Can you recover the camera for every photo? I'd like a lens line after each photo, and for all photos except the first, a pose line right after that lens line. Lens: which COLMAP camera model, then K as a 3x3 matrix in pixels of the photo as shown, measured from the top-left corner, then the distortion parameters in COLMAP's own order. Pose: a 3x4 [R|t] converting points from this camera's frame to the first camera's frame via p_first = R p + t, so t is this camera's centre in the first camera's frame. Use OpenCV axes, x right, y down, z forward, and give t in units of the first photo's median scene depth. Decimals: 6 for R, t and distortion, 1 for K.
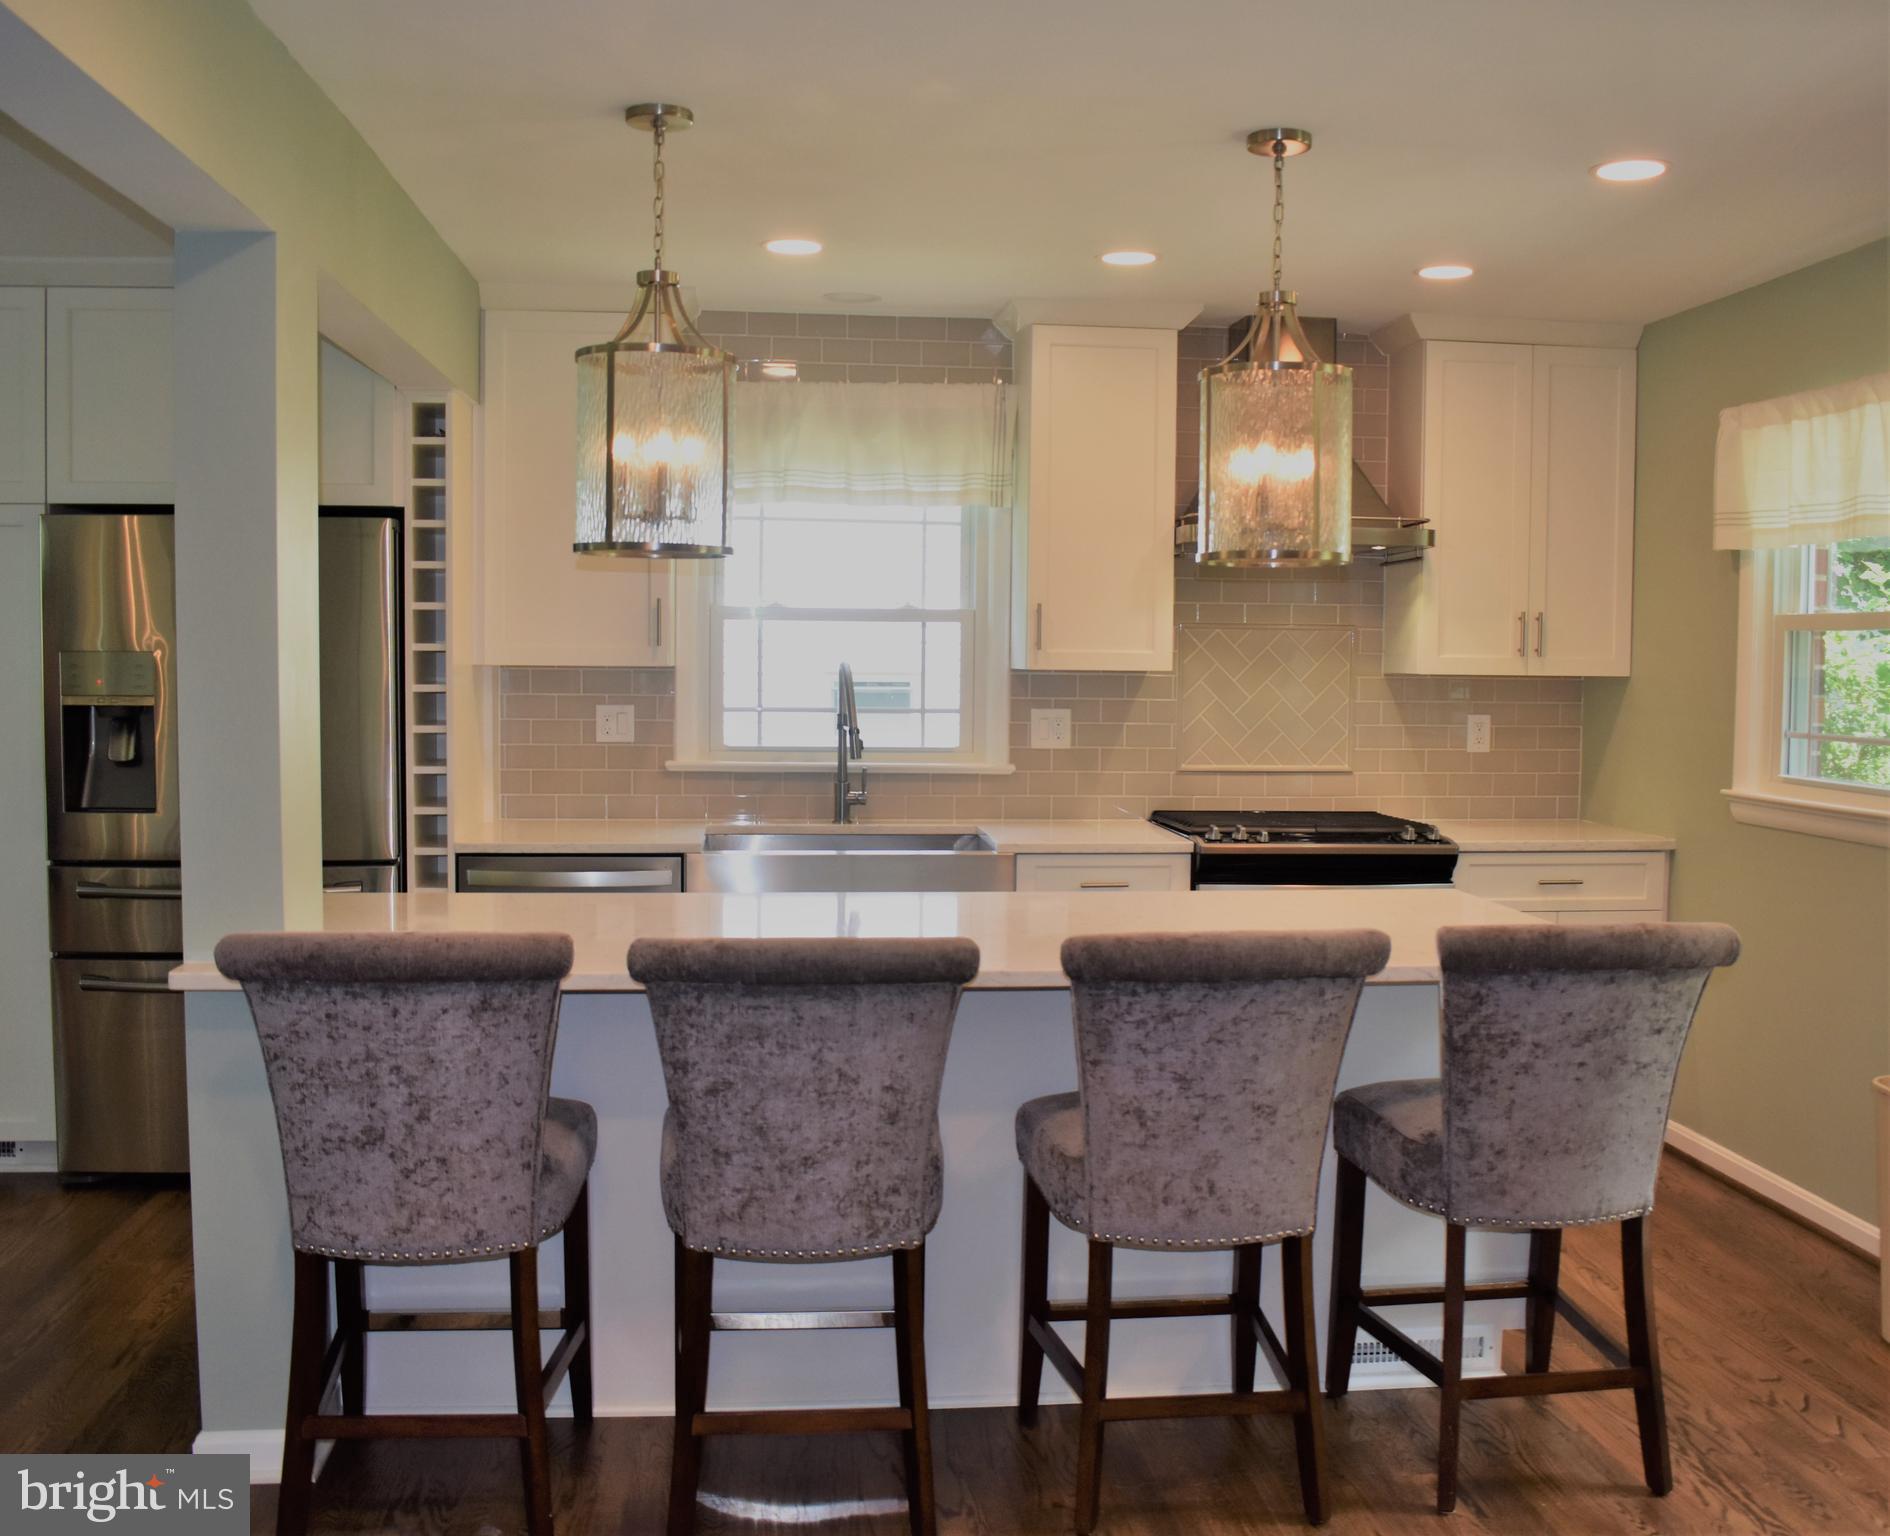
lens RADIAL K [[1821.5, 0, 973.0], [0, 1821.5, 770.5], [0, 0, 1]] dist [-0.012419, -0.263664]
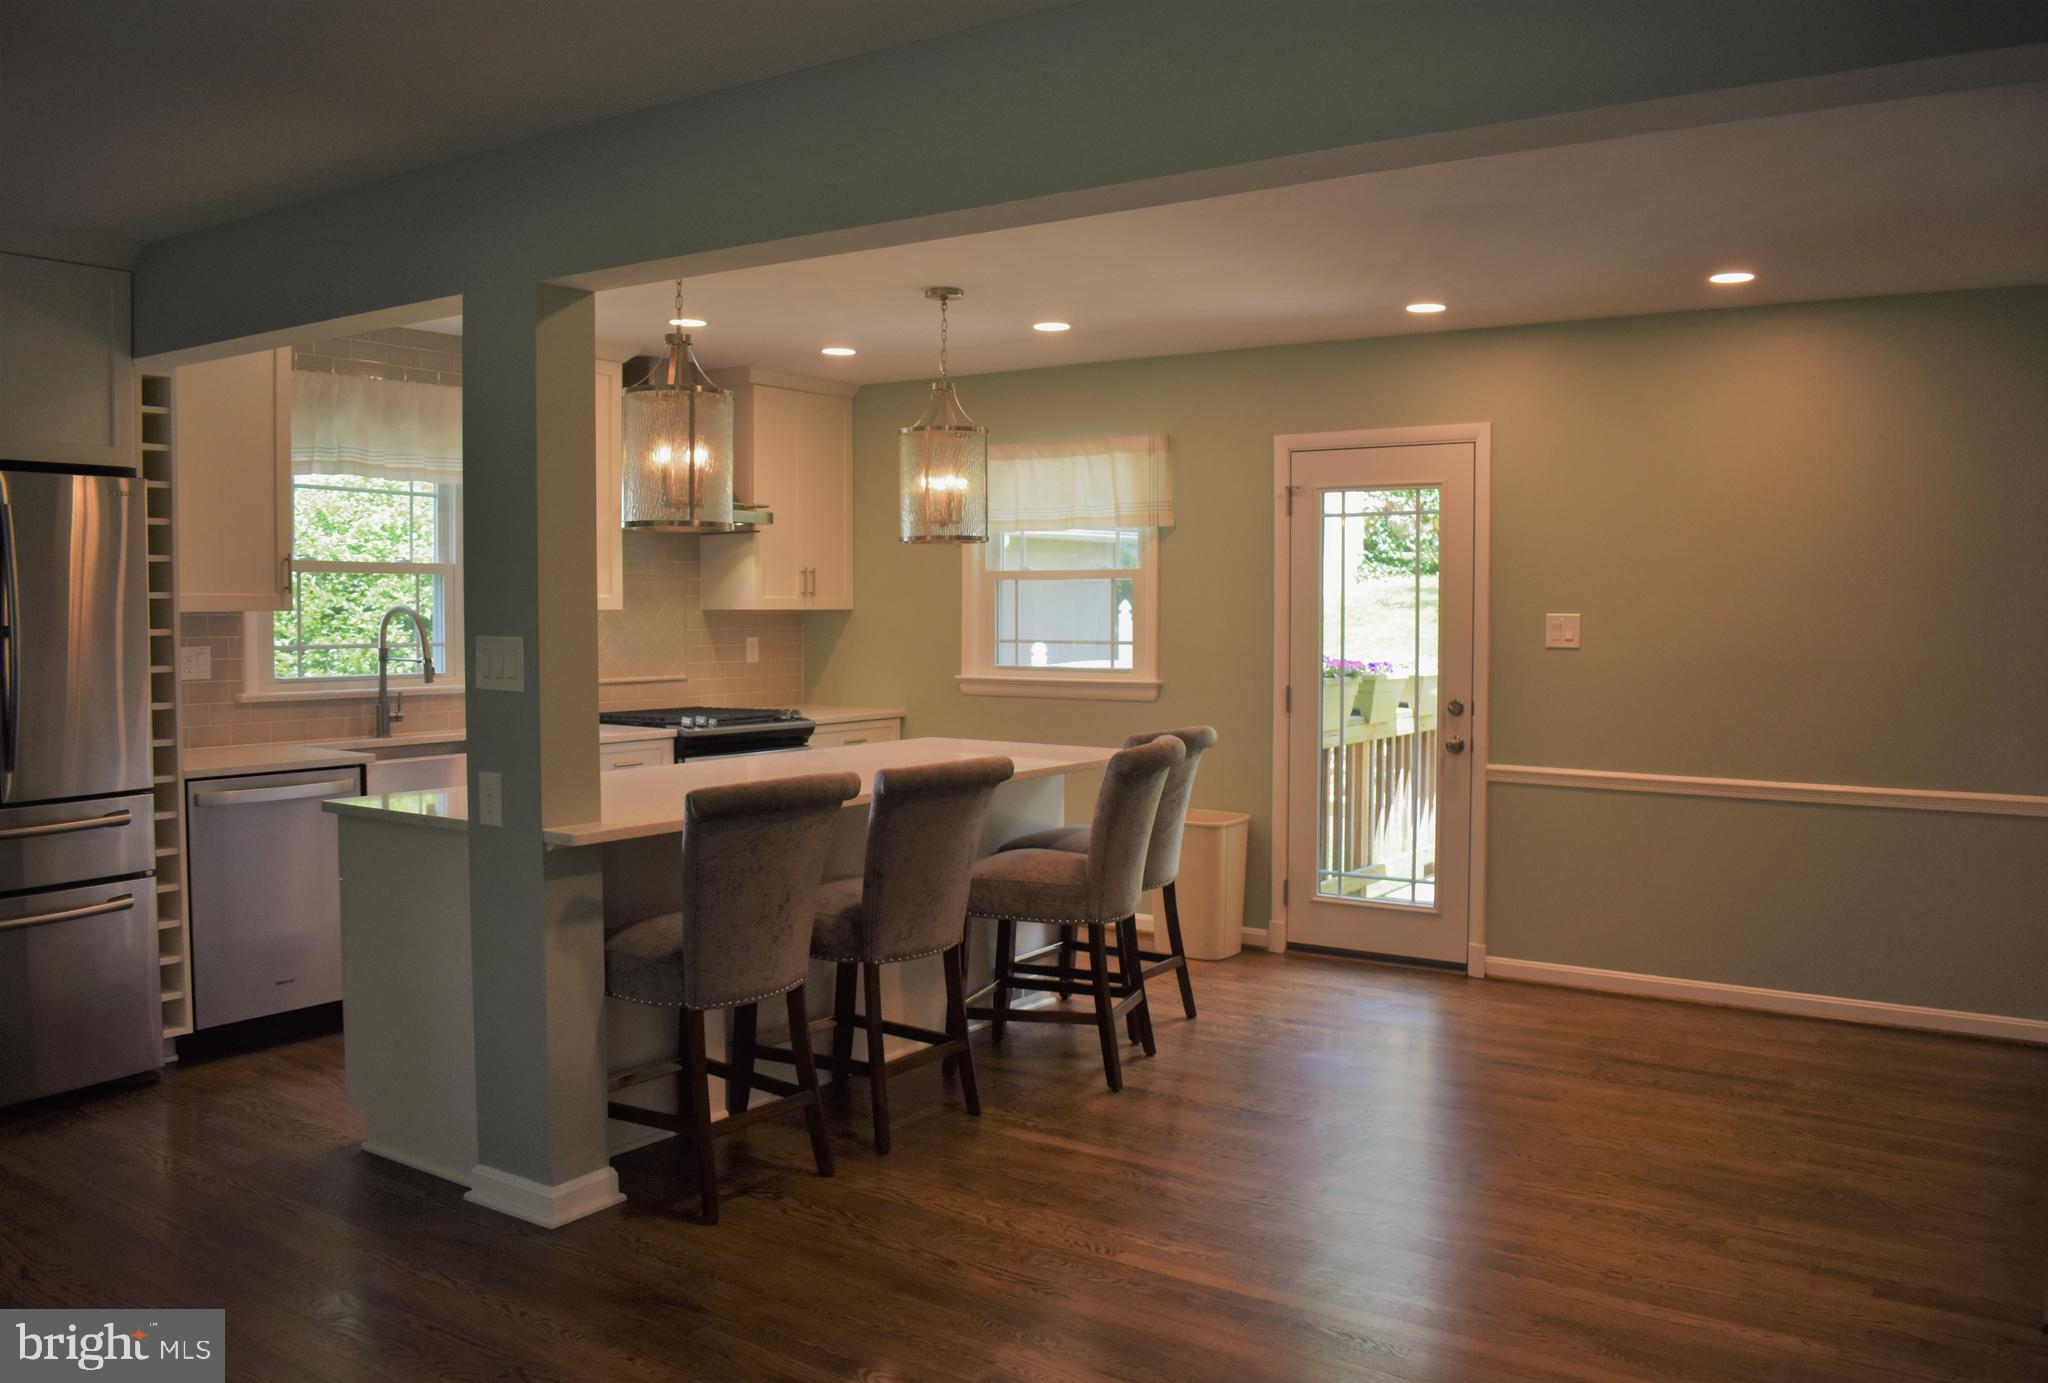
lens RADIAL K [[1636.6, 0, 1024.0], [0, 1636.6, 691.5], [0, 0, 1]] dist [-0.078592, -0.000620]
pose [[0.651266, -0.048913, 0.757272, -0.655817], [0.052745, 0.998425, 0.019127, -0.000445], [-0.757014, 0.027485, 0.652820, -0.033208]]
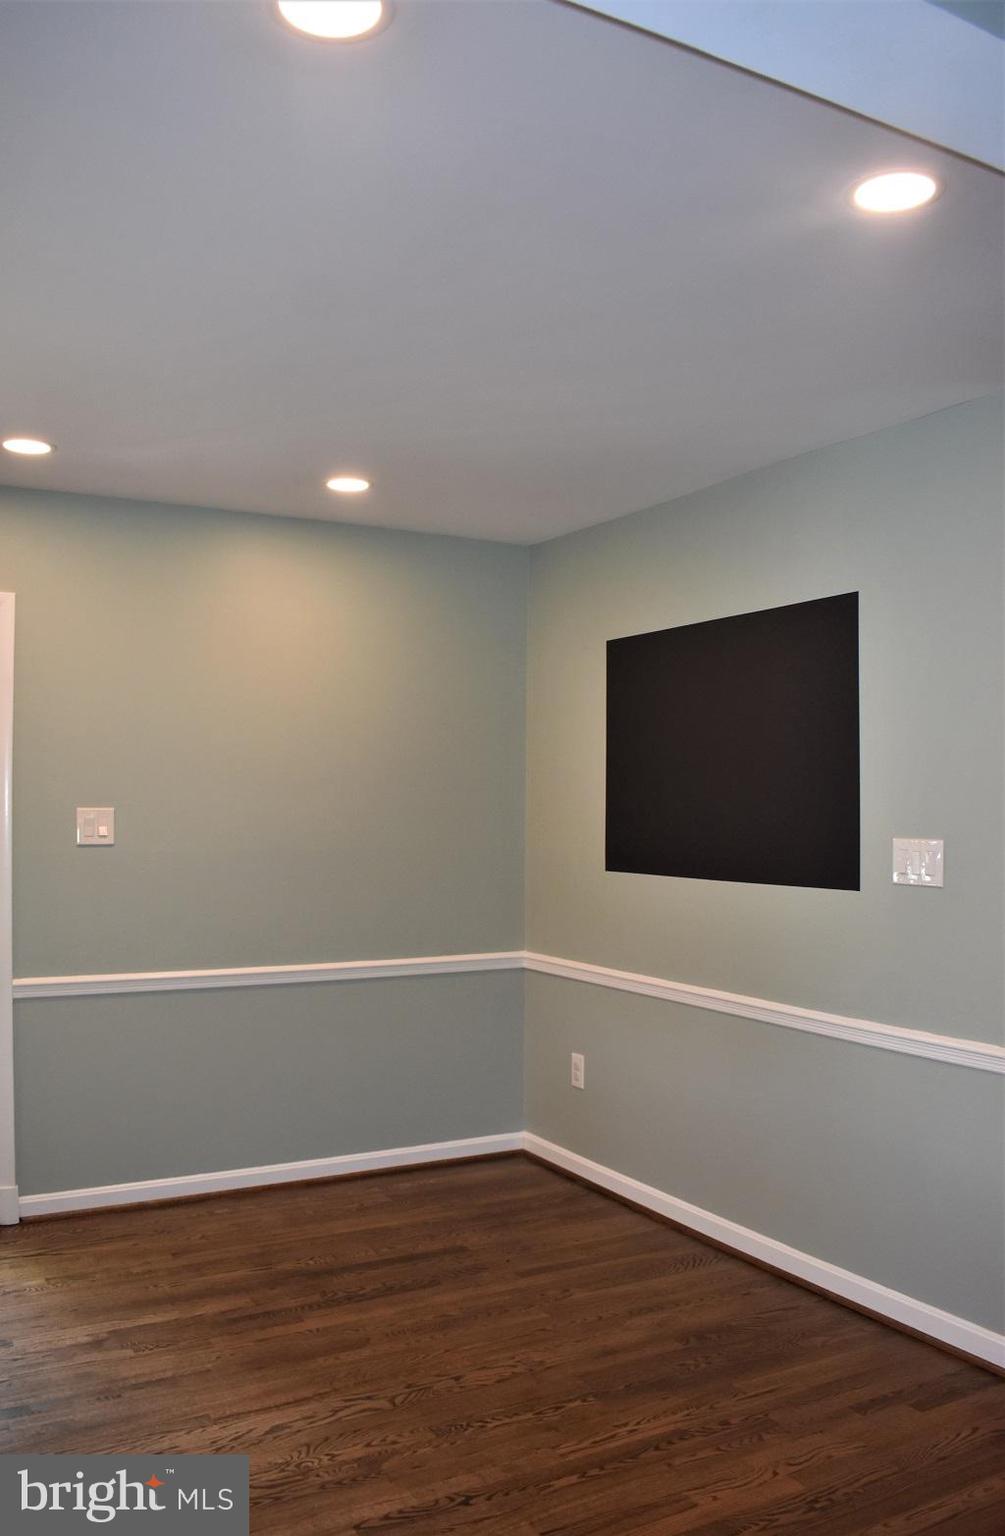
lens RADIAL K [[1265.2, 0, 505.1], [0, 1265.2, 793.6], [0, 0, 1]] dist [-0.087646, -0.001332]
pose [[-0.396137, -0.004780, 0.918179, -0.399920], [0.050437, 0.998363, 0.026958, -0.031244], [-0.916805, 0.056989, -0.395247, 0.499887]]
